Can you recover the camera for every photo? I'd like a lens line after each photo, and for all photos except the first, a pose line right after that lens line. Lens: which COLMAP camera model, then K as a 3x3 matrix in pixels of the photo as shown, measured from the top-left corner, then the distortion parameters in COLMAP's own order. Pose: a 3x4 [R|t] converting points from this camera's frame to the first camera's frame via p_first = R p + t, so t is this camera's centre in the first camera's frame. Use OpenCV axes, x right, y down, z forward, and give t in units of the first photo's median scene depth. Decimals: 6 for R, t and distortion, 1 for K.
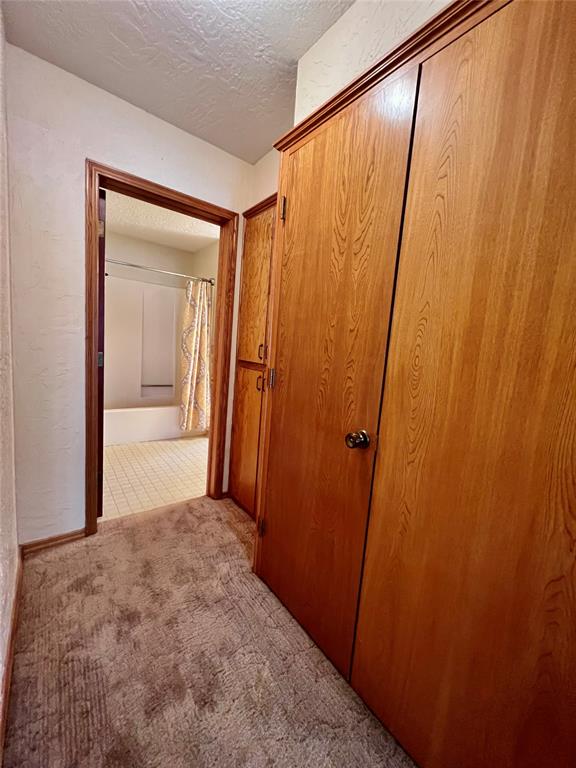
lens RADIAL K [[307.2, 0, 288.5], [0, 307.2, 383.9], [0, 0, 1]] dist [0.001487, 0.000143]
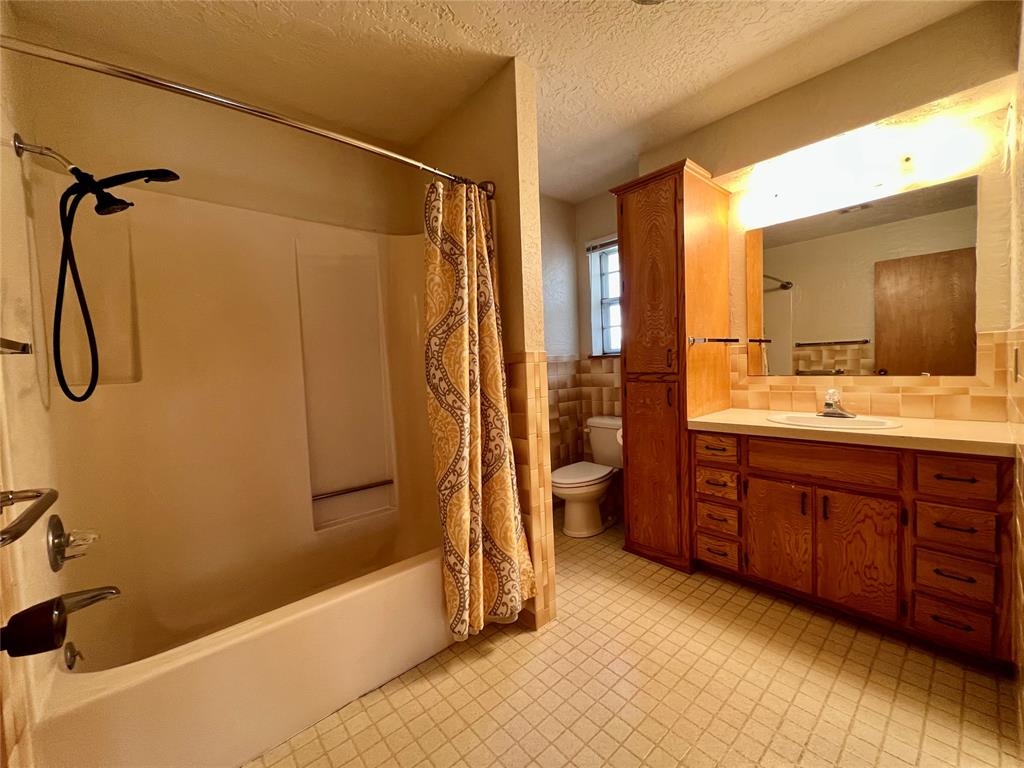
lens RADIAL K [[409.9, 0, 512.0], [0, 409.9, 382.6], [0, 0, 1]] dist [-0.002329, 0.000132]
pose [[0.991452, -0.123284, 0.042703, -0.279421], [0.126006, 0.989675, -0.068310, -0.074711], [-0.033840, 0.073107, 0.996750, 0.557048]]
